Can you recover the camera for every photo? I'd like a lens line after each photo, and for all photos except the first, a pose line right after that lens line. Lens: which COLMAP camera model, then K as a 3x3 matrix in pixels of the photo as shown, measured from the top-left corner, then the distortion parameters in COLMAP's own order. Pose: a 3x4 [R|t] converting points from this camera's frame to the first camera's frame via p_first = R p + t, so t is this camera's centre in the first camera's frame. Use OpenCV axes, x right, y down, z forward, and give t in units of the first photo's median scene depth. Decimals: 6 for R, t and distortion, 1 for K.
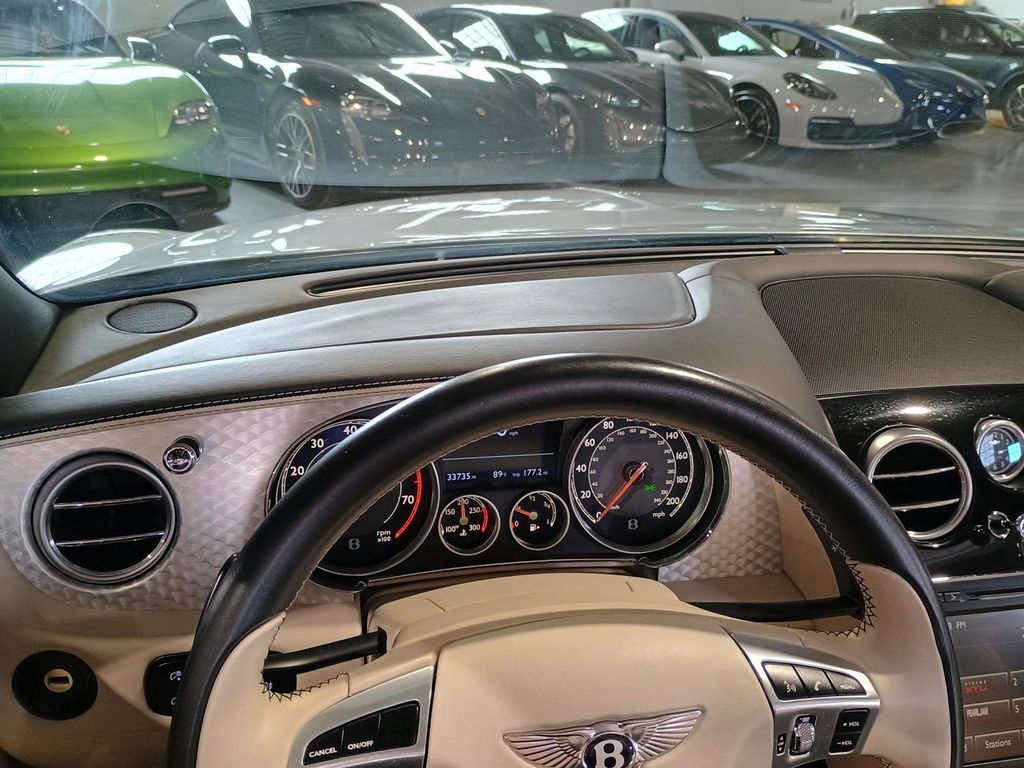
lens RADIAL K [[910.5, 0, 512.0], [0, 910.5, 384.0], [0, 0, 1]] dist [0.003525, -0.010526]
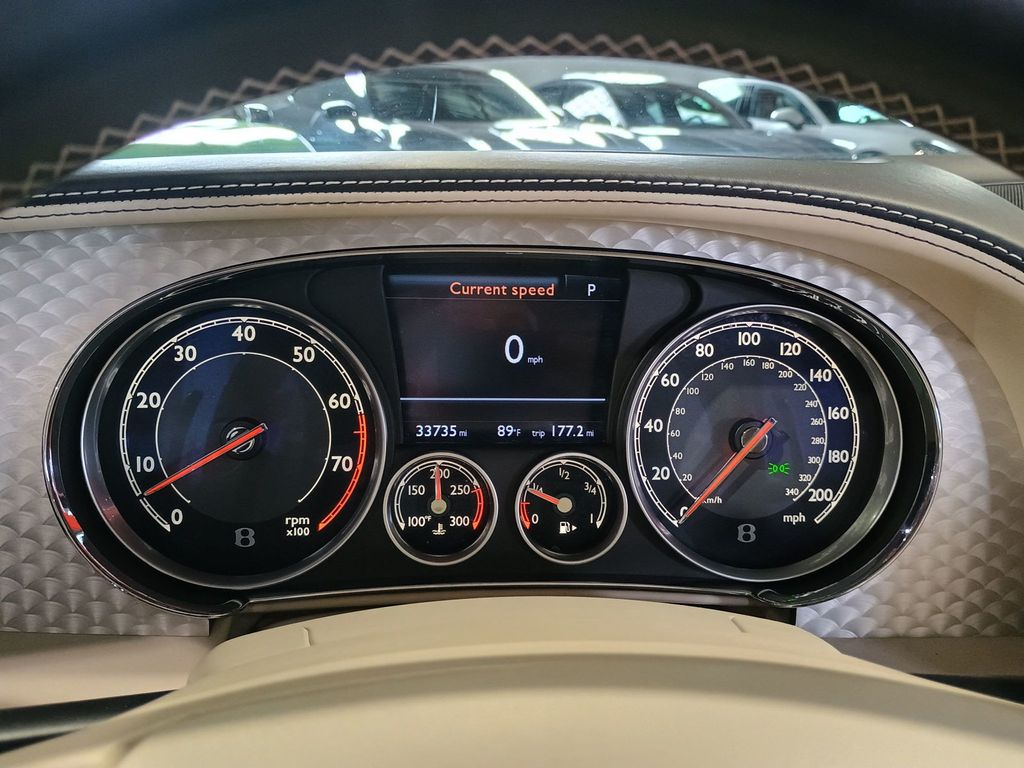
lens RADIAL K [[912.9, 0, 506.9], [0, 912.9, 387.5], [0, 0, 1]] dist [0.011012, -0.057505]
pose [[0.992062, 0.026227, -0.122981, 0.055475], [-0.036446, 0.995999, -0.081598, 0.119962], [0.120349, 0.085433, 0.989049, 0.435761]]
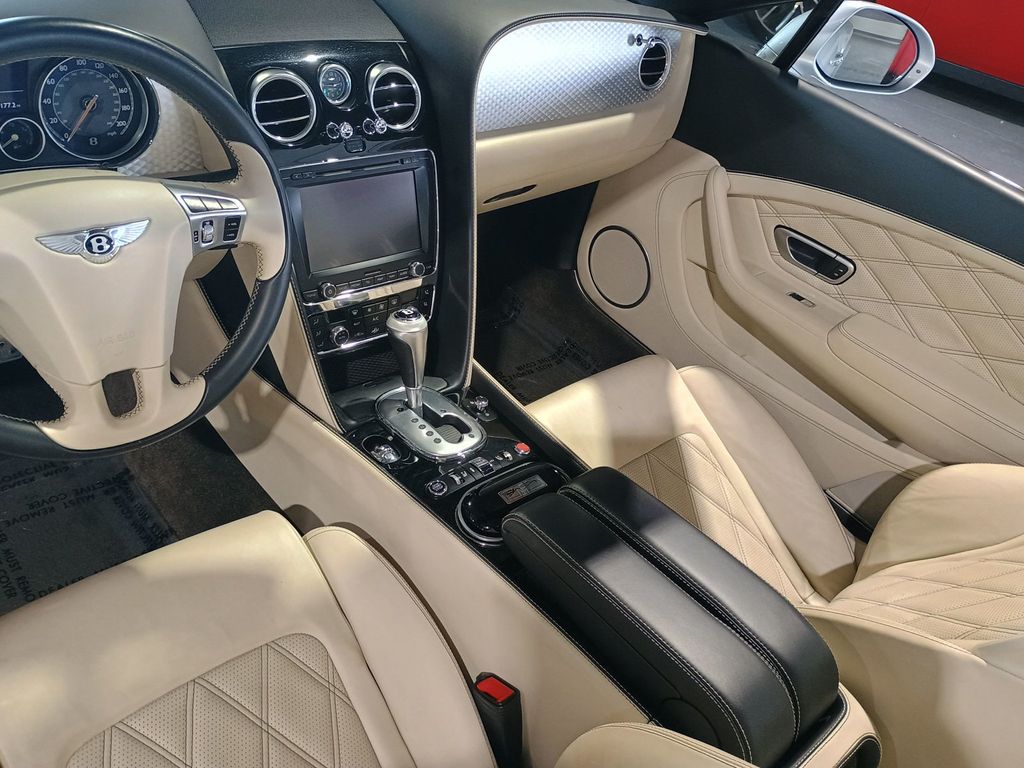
lens RADIAL K [[884.9, 0, 516.0], [0, 884.9, 382.1], [0, 0, 1]] dist [0.044645, -0.055205]
pose [[0.840602, -0.185530, 0.508888, -0.096385], [-0.010322, 0.933851, 0.357512, -0.000916], [-0.541555, -0.305778, 0.783082, -0.592642]]
